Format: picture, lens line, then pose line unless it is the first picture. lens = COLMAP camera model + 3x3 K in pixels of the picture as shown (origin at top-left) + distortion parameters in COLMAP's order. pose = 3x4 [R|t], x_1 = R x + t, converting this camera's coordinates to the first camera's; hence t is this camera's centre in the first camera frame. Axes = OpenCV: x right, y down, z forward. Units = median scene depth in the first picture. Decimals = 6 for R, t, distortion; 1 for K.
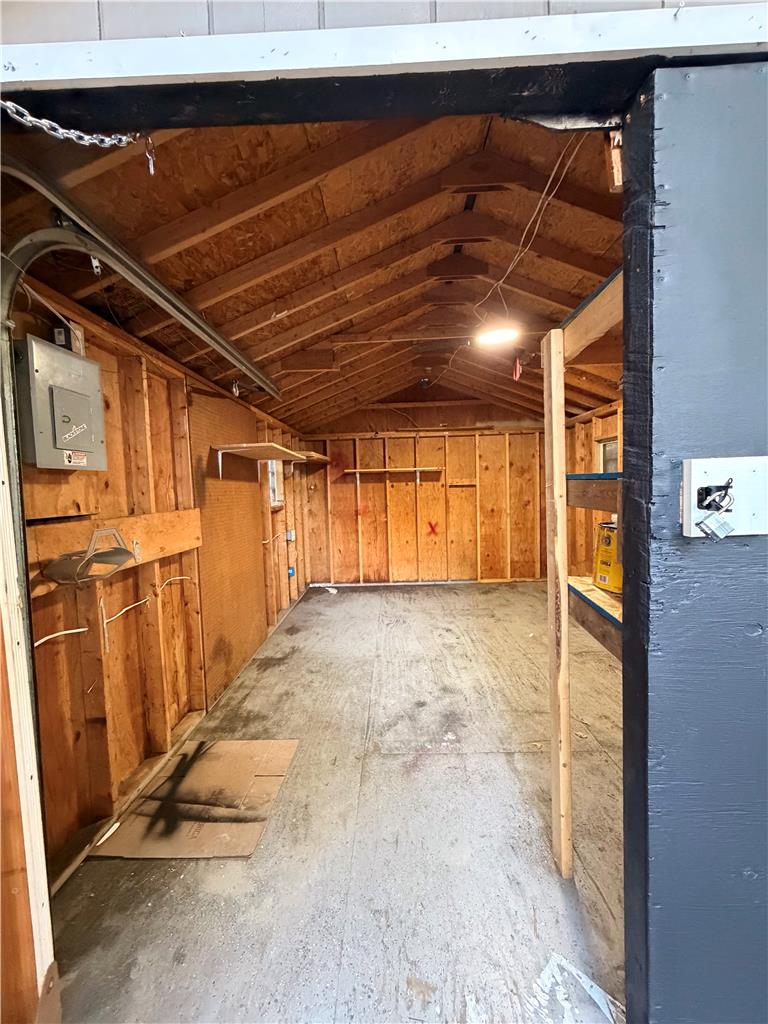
lens RADIAL K [[409.5, 0, 385.3], [0, 409.5, 512.8], [0, 0, 1]] dist [-0.001364, 0.000518]
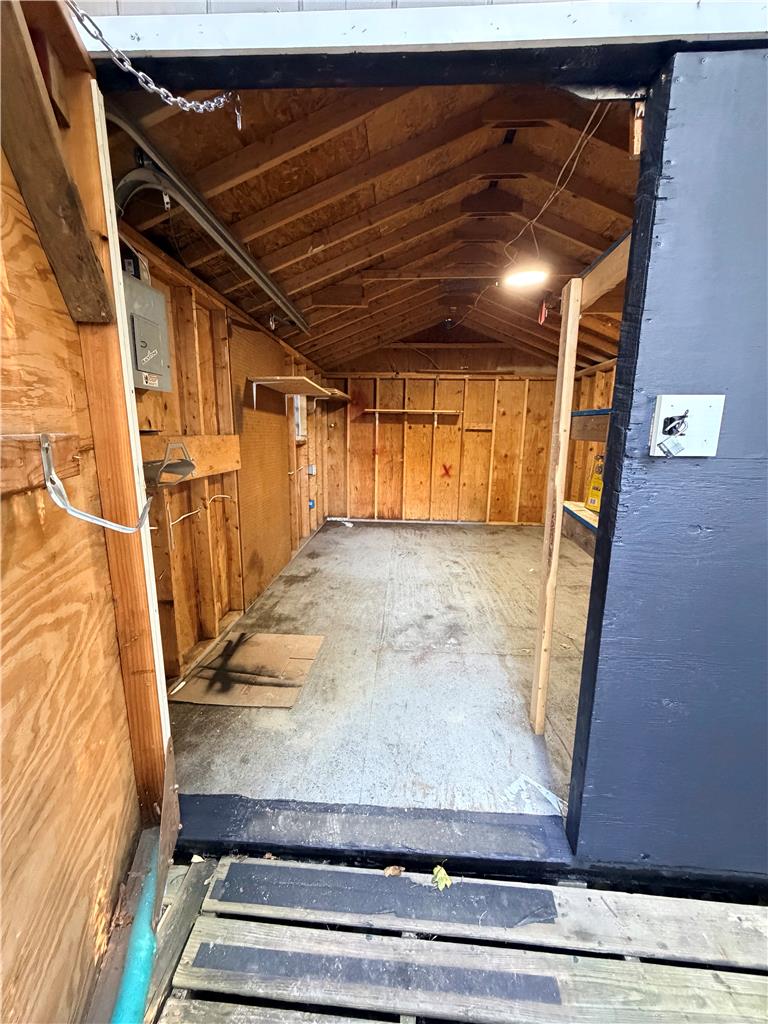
lens RADIAL K [[409.5, 0, 383.9], [0, 409.5, 512.8], [0, 0, 1]] dist [-0.001364, 0.000518]
pose [[0.998319, 0.051883, -0.025844, -0.029944], [-0.048040, 0.990092, 0.131946, 0.041598], [0.032434, -0.130483, 0.990920, -0.136663]]
